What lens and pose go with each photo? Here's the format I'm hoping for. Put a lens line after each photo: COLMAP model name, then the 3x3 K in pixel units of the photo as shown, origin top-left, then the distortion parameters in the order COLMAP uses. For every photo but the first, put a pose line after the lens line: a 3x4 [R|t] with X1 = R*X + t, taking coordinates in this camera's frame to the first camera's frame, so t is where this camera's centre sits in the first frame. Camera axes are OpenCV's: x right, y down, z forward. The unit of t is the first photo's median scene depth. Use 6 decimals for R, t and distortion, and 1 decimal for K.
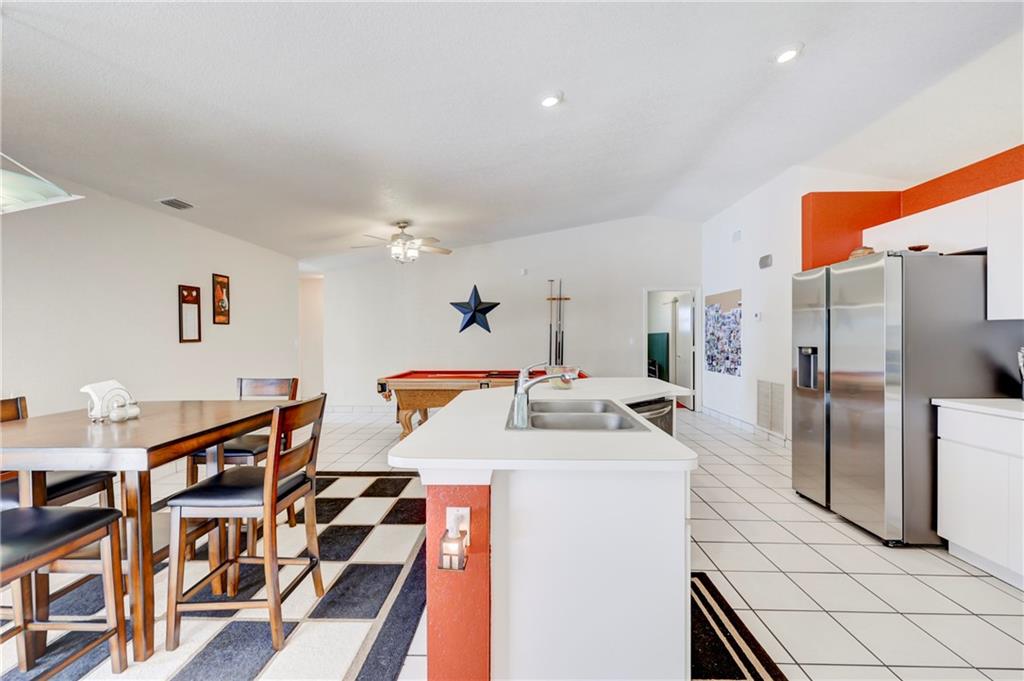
lens RADIAL K [[437.5, 0, 515.0], [0, 437.5, 339.1], [0, 0, 1]] dist [-0.000490, -0.001150]
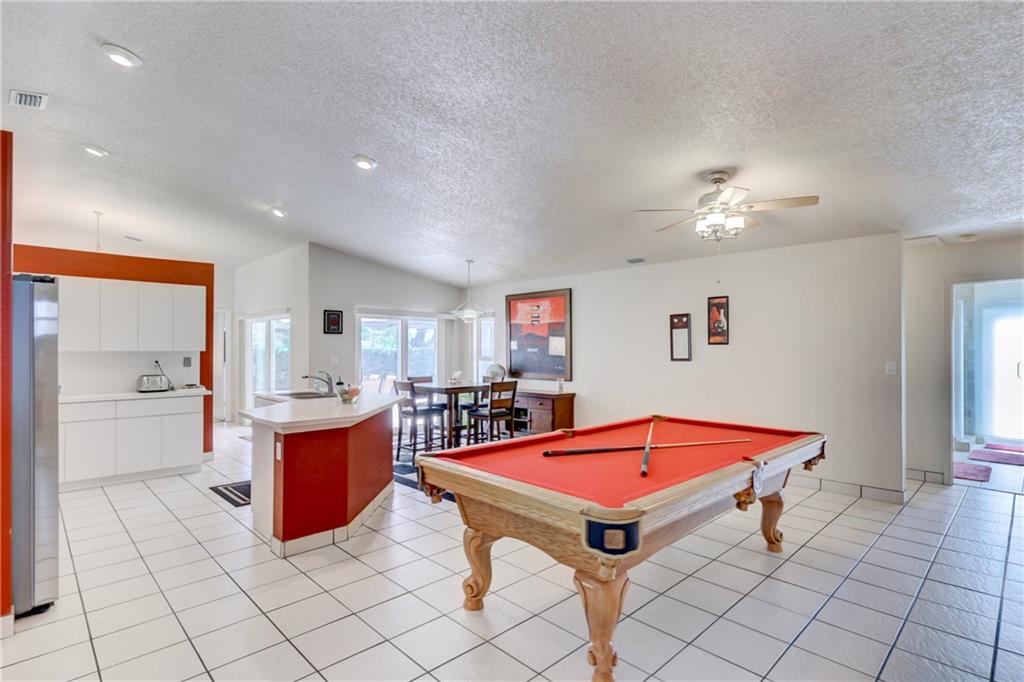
lens RADIAL K [[506.3, 0, 512.0], [0, 506.3, 341.0], [0, 0, 1]] dist [0.000263, -0.000311]
pose [[-0.693212, -0.002905, -0.720728, 0.573995], [0.002292, 0.999978, -0.006235, -0.039223], [0.720730, -0.005974, -0.693190, 1.615415]]
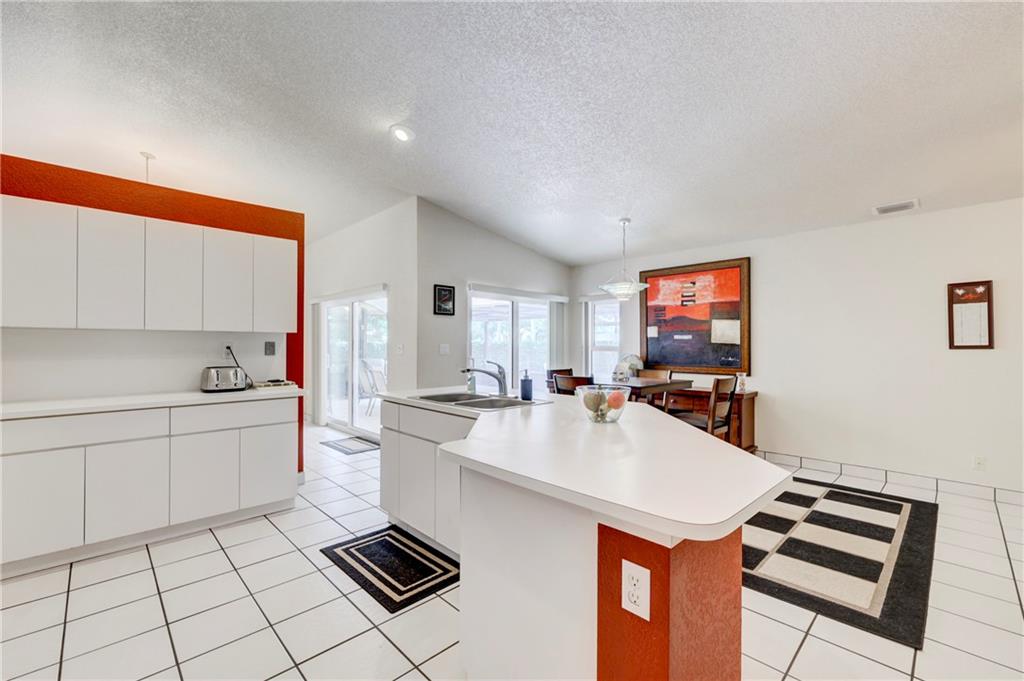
lens RADIAL K [[429.4, 0, 504.2], [0, 429.4, 341.9], [0, 0, 1]] dist [0.000245, -0.000269]
pose [[-0.698385, 0.000821, -0.715722, 0.471738], [-0.000415, 0.999999, 0.001552, -0.006792], [0.715722, 0.001381, -0.698384, 0.926599]]
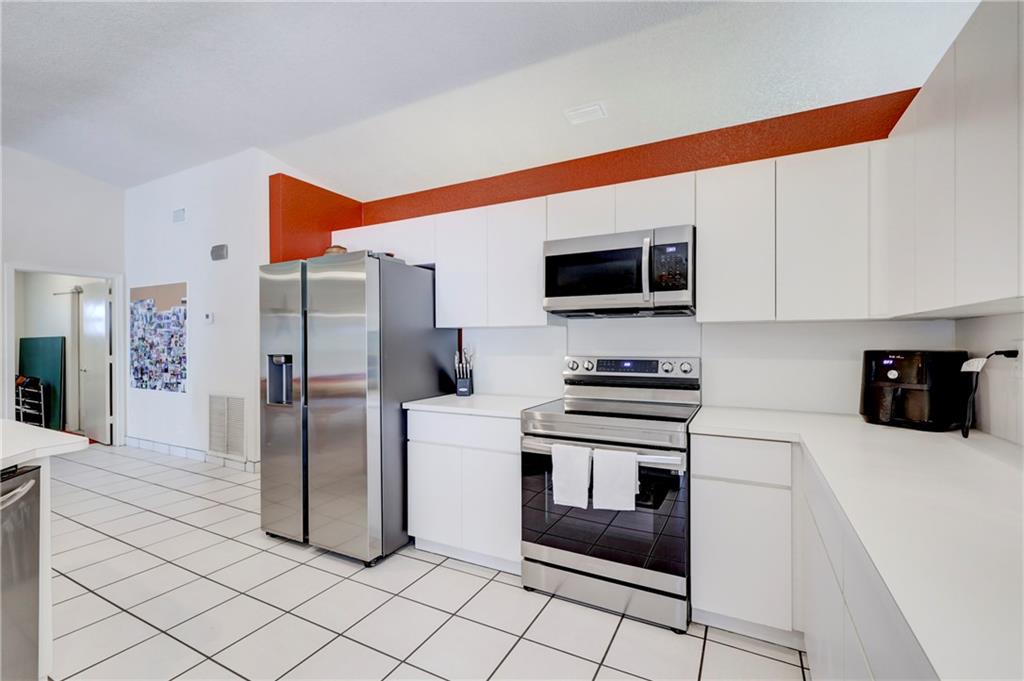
lens RADIAL K [[409.5, 0, 510.3], [0, 409.5, 344.1], [0, 0, 1]] dist [0.001996, 0.000048]
pose [[0.407472, -0.002831, 0.913213, 0.103191], [0.004759, 0.999988, 0.000977, -0.000716], [-0.913205, 0.003948, 0.407481, 0.213631]]
